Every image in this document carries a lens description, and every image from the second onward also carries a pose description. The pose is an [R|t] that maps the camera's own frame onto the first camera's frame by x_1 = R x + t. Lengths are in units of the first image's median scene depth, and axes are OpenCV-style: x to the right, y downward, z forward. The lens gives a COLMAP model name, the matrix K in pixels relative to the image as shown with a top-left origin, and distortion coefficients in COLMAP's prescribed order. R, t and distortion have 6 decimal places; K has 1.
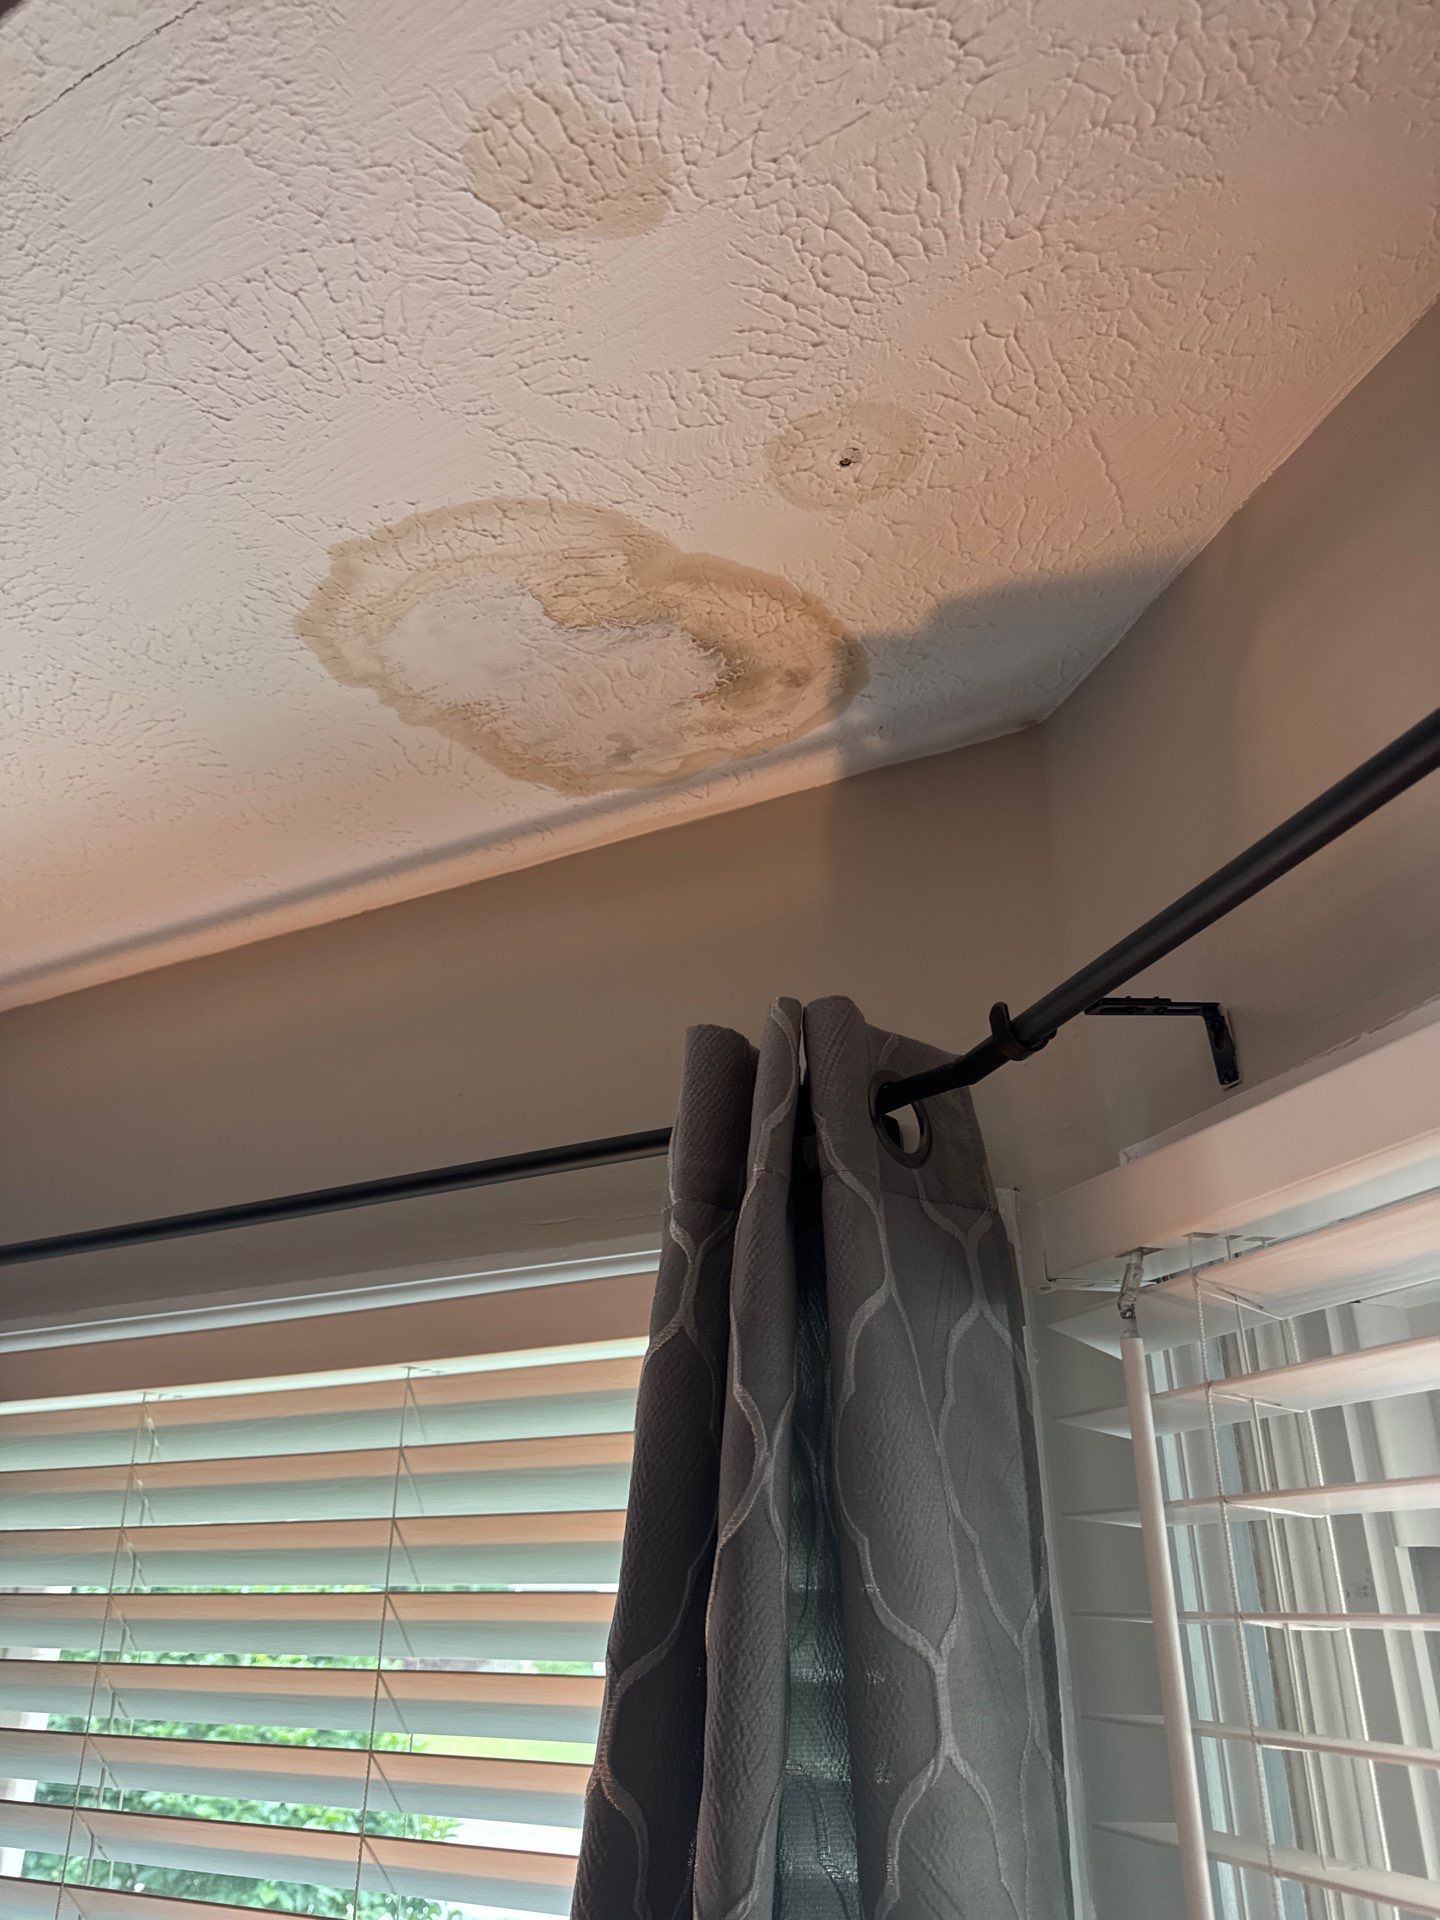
lens RADIAL K [[1342.3, 0, 720.0], [0, 1342.3, 960.0], [0, 0, 1]] dist [0.047405, -0.116241]
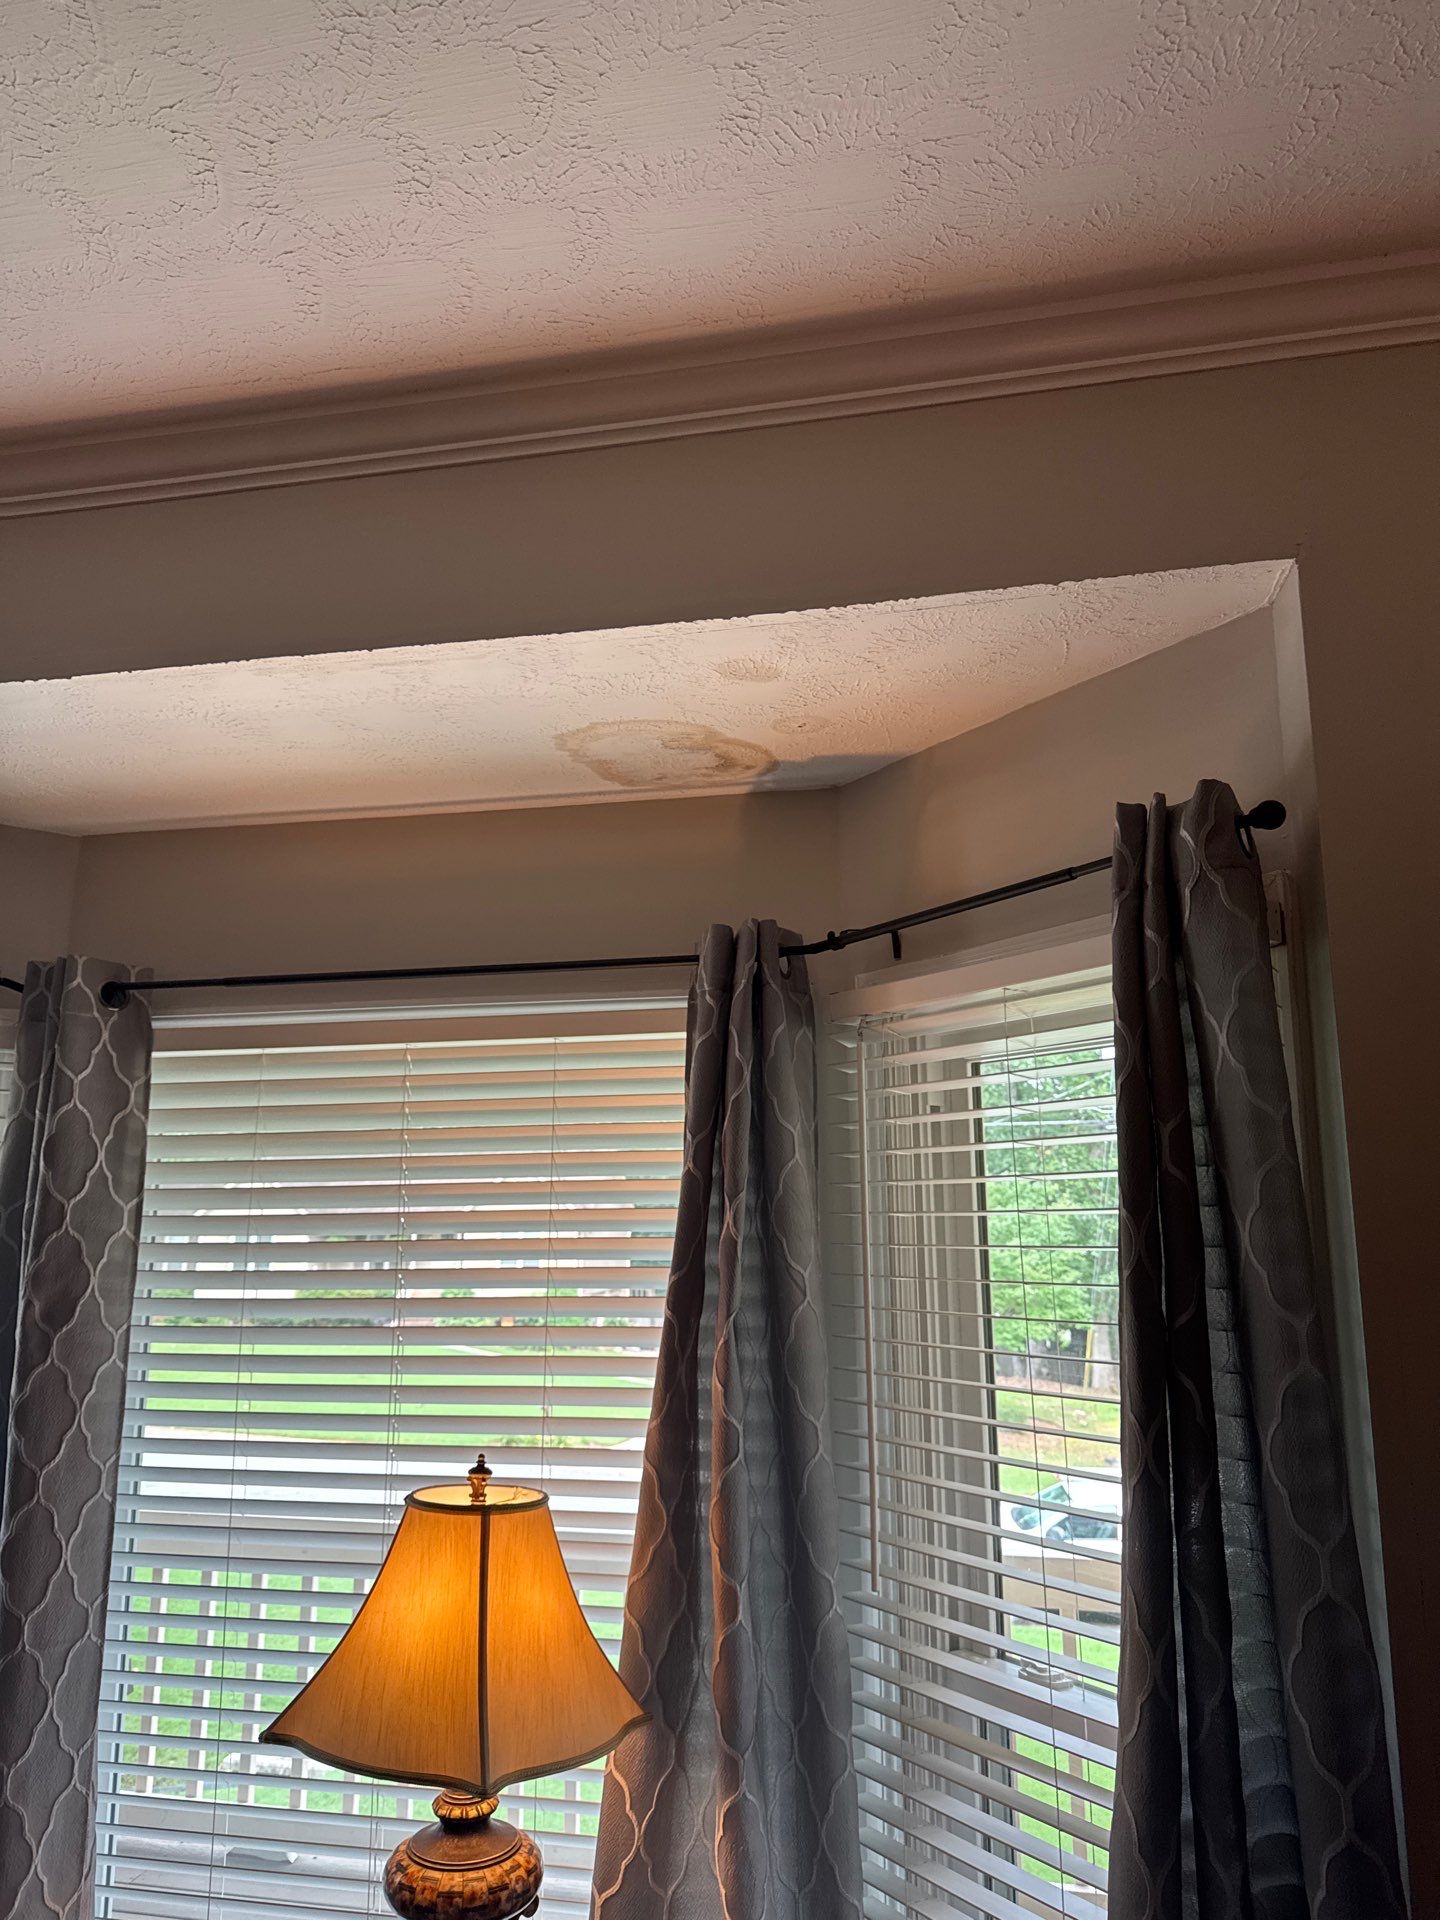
lens RADIAL K [[1342.3, 0, 720.0], [0, 1342.3, 960.0], [0, 0, 1]] dist [0.047405, -0.116241]
pose [[0.960479, 0.057449, 0.272359, -0.707436], [-0.118897, 0.969390, 0.214820, -0.439515], [-0.251681, -0.238712, 0.937909, -1.474110]]
